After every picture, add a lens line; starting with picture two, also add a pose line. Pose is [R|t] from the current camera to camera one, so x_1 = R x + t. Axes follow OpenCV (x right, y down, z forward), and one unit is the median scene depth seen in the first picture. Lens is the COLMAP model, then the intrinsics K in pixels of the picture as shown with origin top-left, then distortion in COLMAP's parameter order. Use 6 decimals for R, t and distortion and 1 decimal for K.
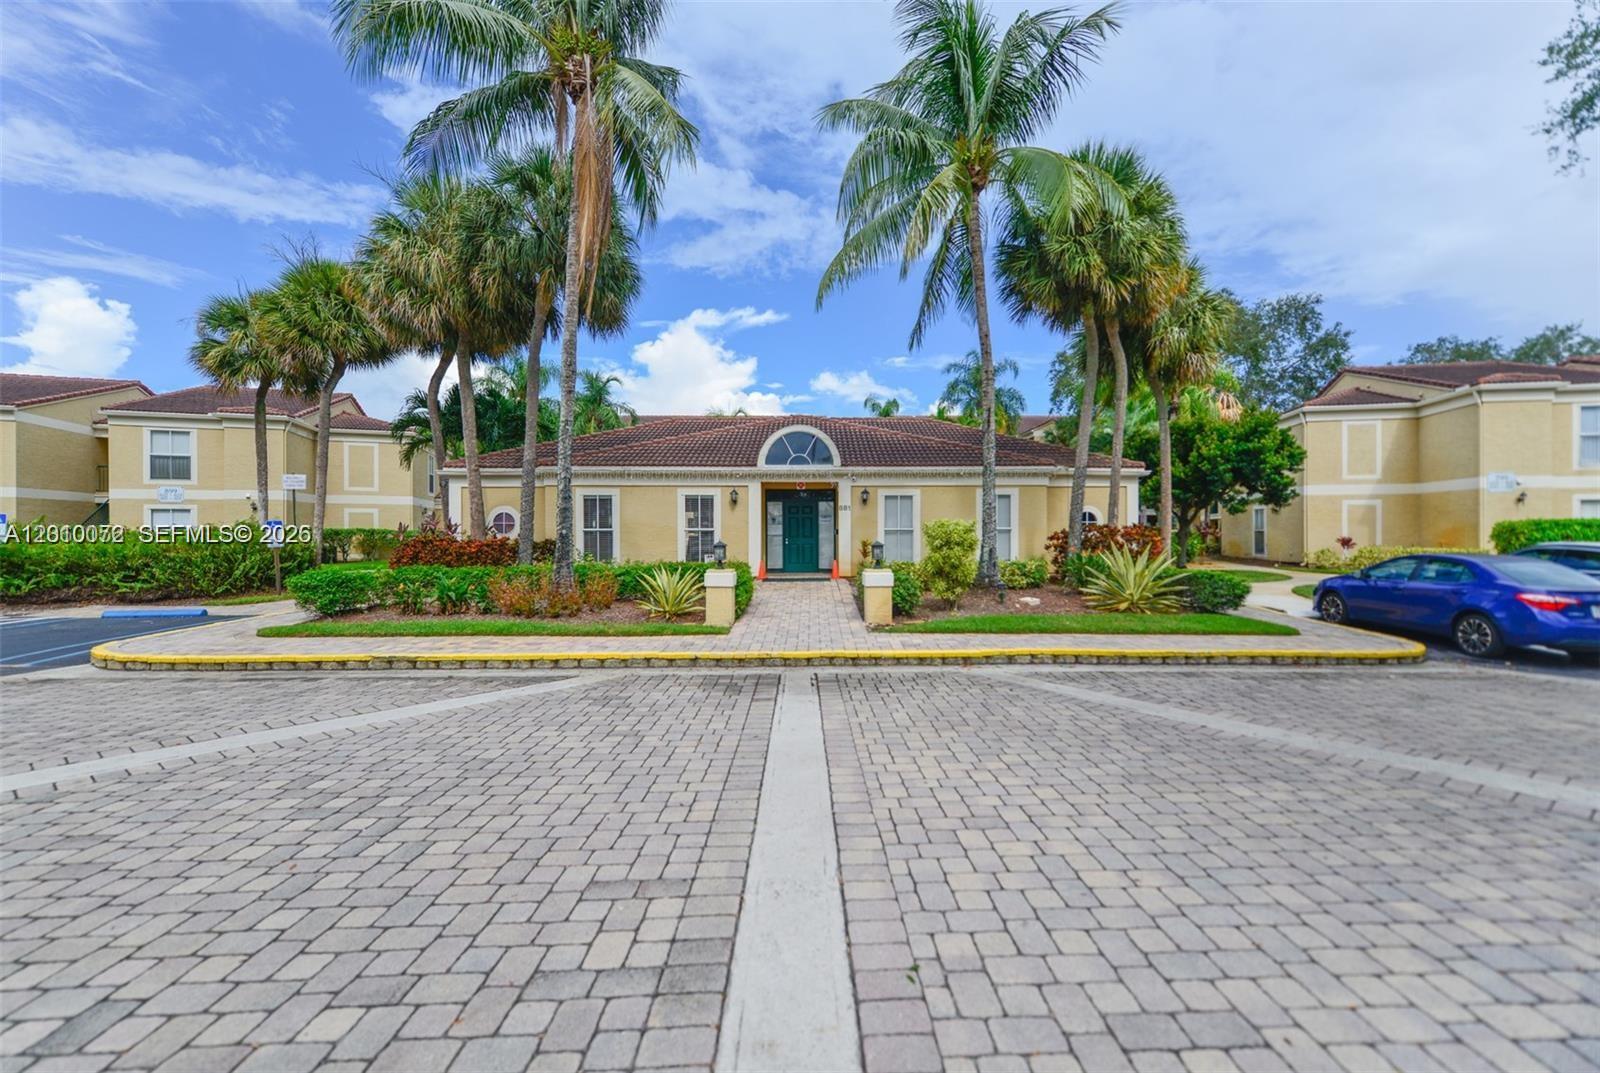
lens RADIAL K [[653.4, 0, 803.3], [0, 653.4, 543.1], [0, 0, 1]] dist [-0.016113, -0.000551]
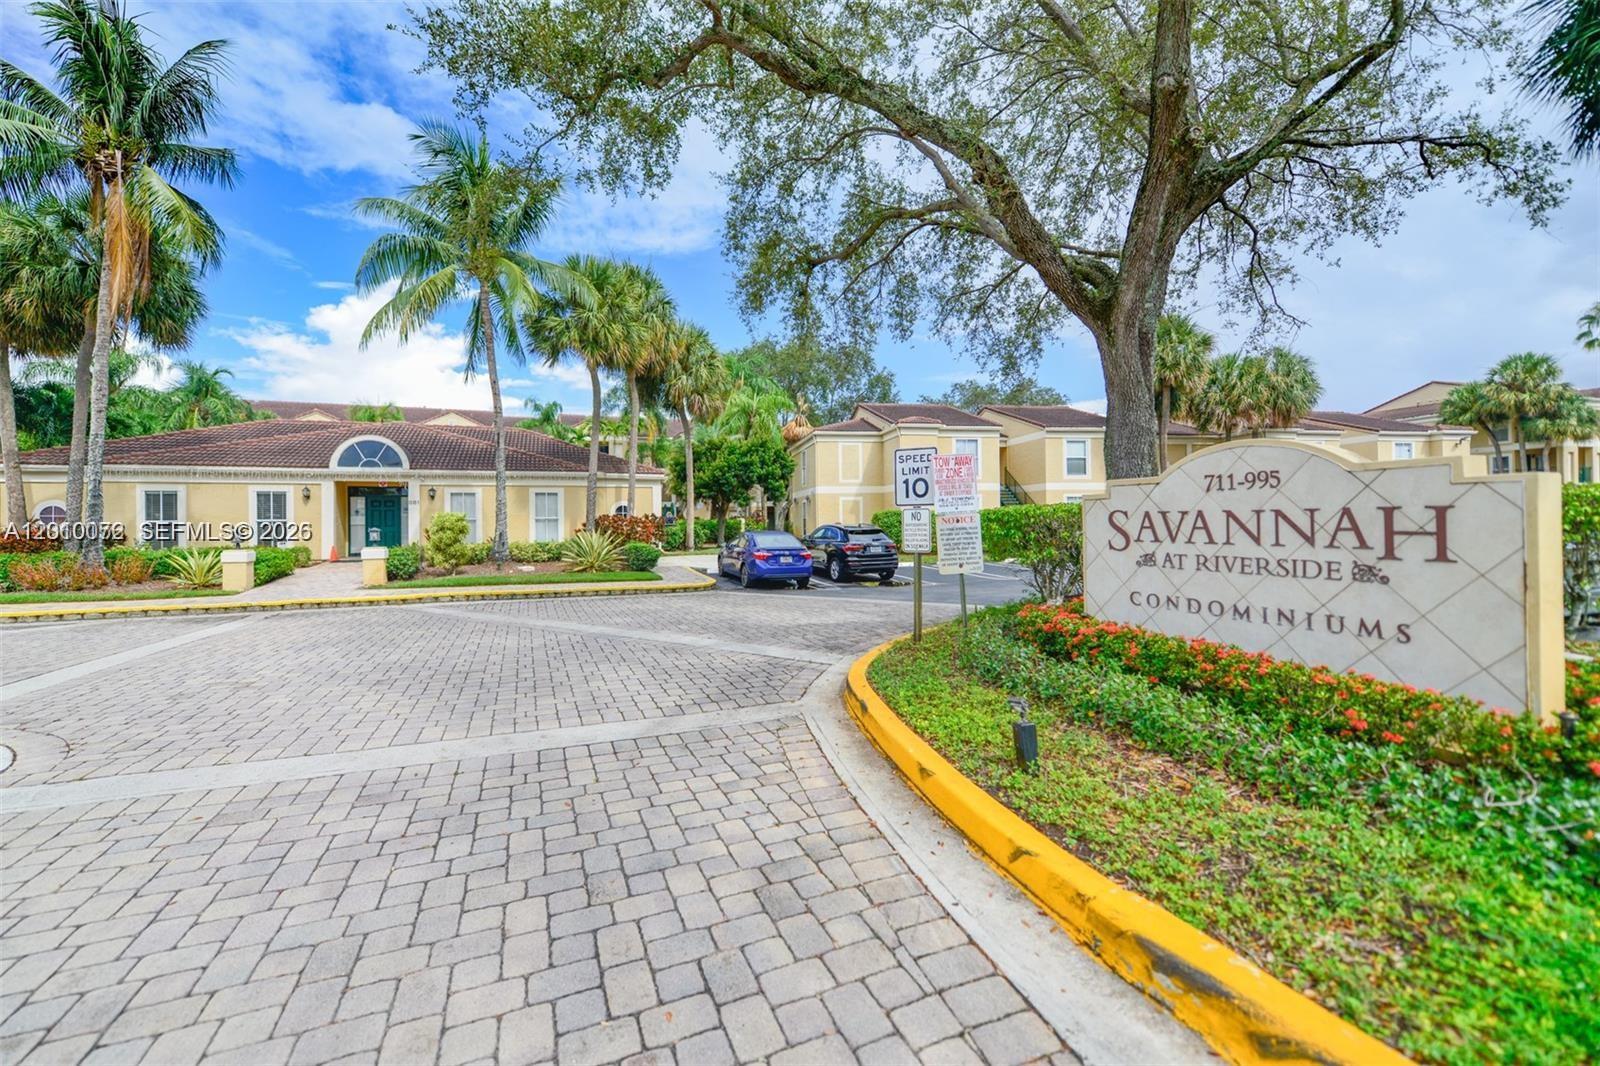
lens RADIAL K [[653.4, 0, 798.9], [0, 653.4, 518.9], [0, 0, 1]] dist [-0.016113, -0.000551]
pose [[0.926373, -0.006696, 0.376547, 0.280565], [0.015009, 0.999704, -0.019145, 0.012005], [-0.376307, 0.023387, 0.926200, -0.427188]]
